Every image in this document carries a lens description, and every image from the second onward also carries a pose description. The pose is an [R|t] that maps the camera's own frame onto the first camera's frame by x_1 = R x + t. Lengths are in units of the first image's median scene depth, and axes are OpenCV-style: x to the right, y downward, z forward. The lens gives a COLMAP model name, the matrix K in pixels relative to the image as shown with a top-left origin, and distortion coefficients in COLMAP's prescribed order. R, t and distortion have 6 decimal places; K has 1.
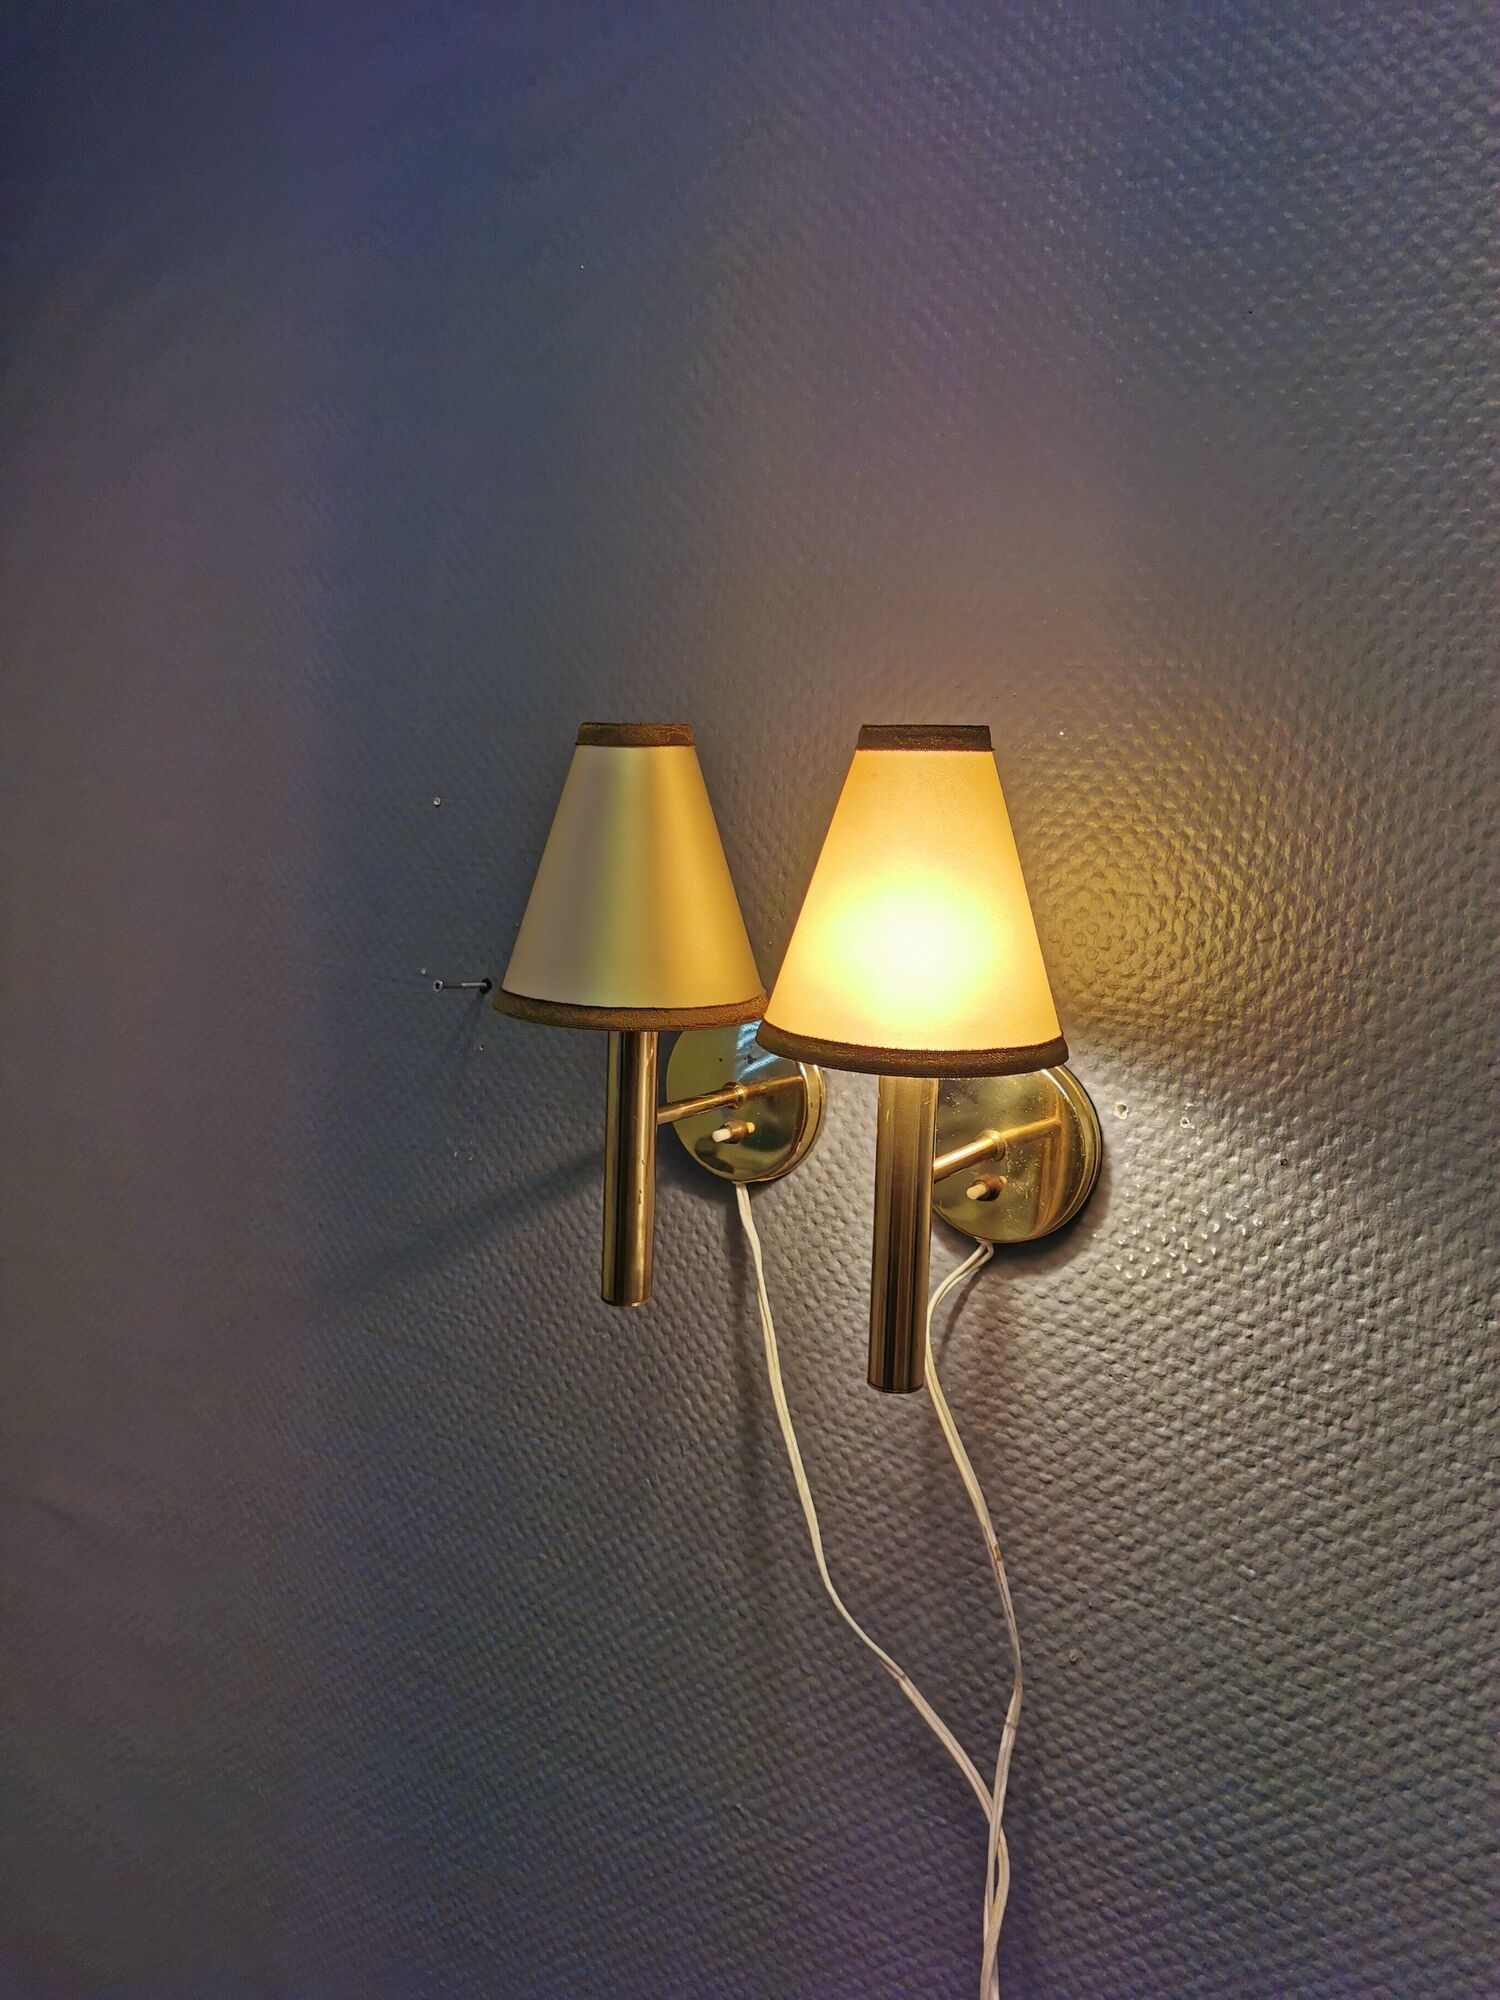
lens RADIAL K [[1585.0, 0, 749.7], [0, 1585.0, 1014.4], [0, 0, 1]] dist [0.067963, -0.112291]
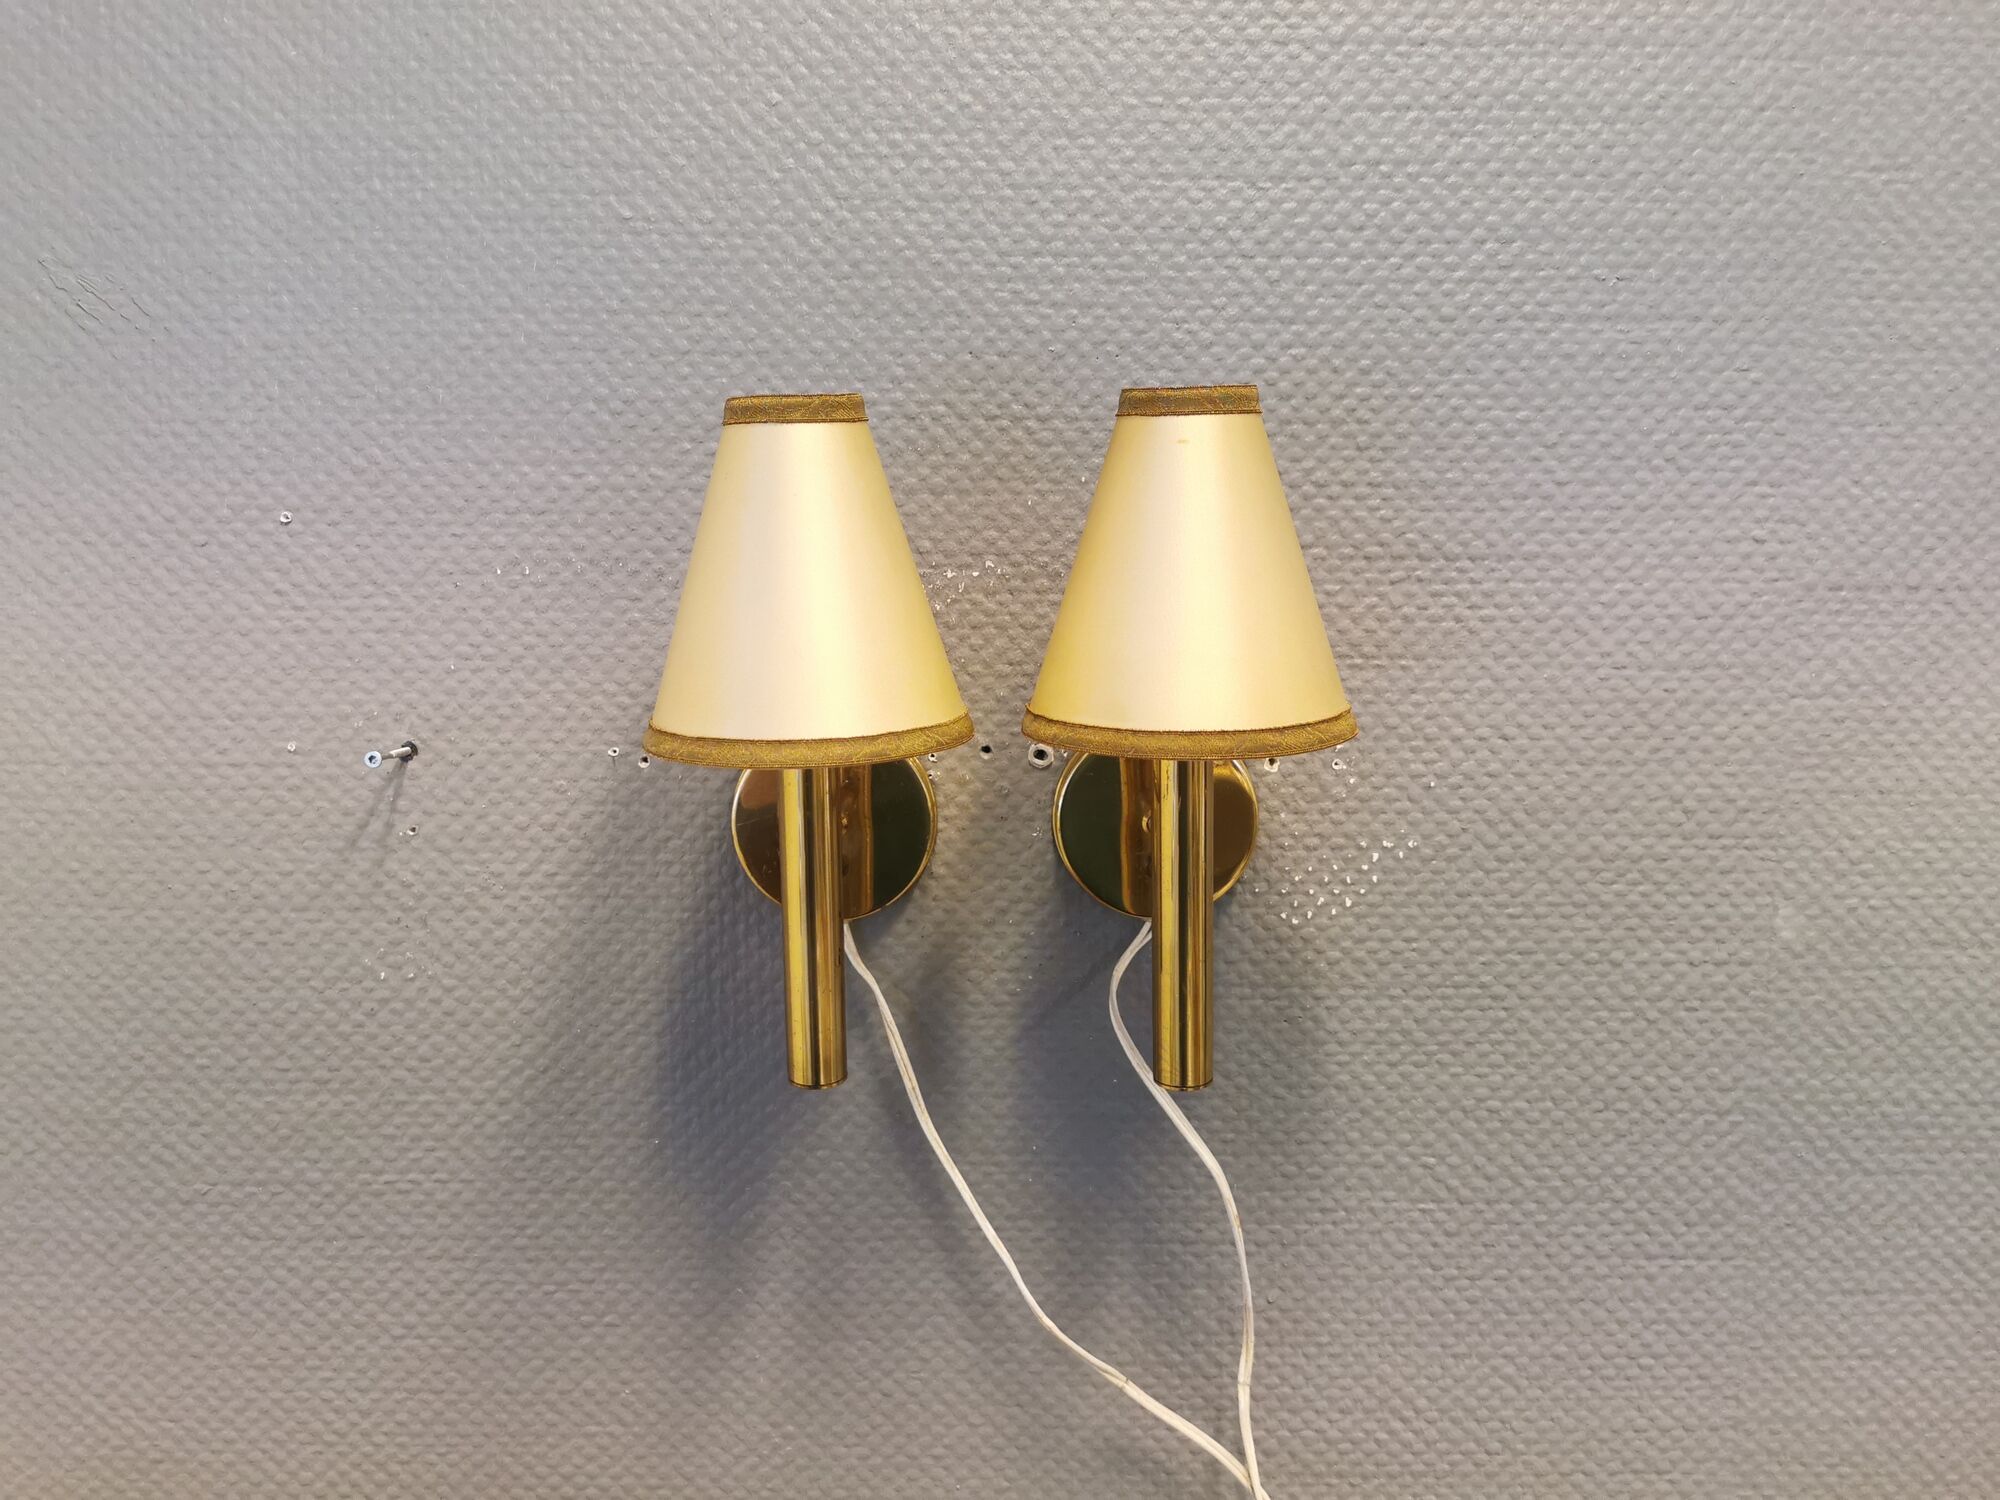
lens RADIAL K [[1585.0, 0, 1008.0], [0, 1585.0, 756.4], [0, 0, 1]] dist [0.067963, -0.112291]
pose [[0.810946, -0.154683, 0.564304, -0.477452], [0.136511, 0.987826, 0.074599, -0.043574], [-0.568973, 0.016538, 0.822190, 0.256125]]
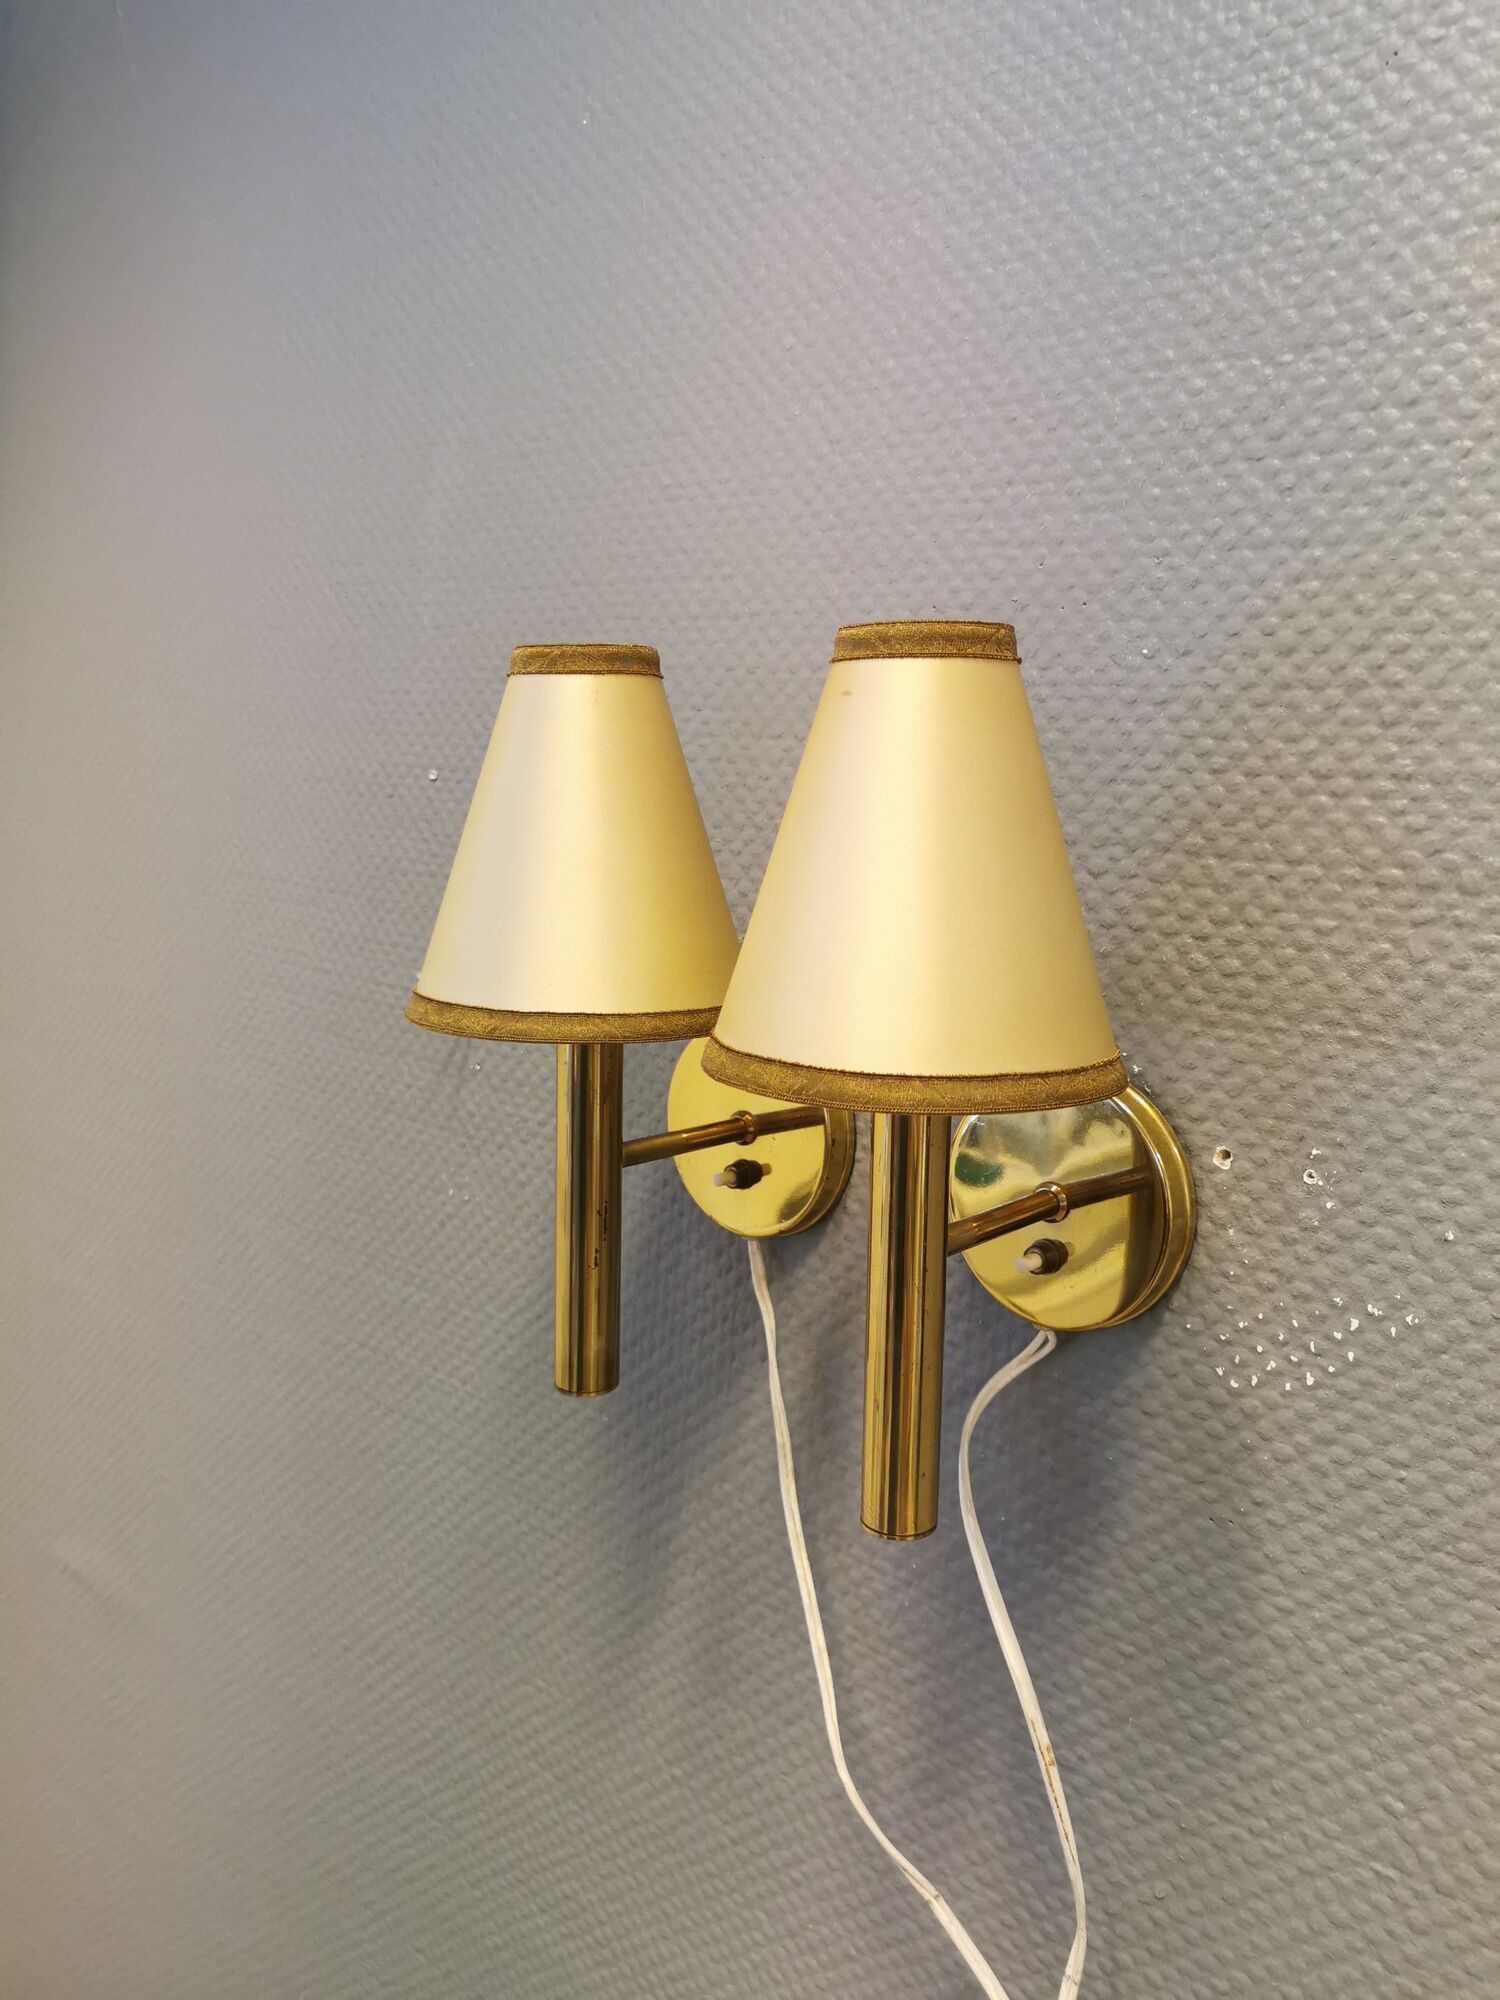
lens RADIAL K [[1585.0, 0, 774.7], [0, 1585.0, 1013.3], [0, 0, 1]] dist [0.067963, -0.112291]
pose [[0.992769, 0.007976, -0.119772, 0.114095], [-0.010254, 0.999778, -0.018415, 0.009030], [0.119599, 0.019510, 0.992631, 0.241256]]
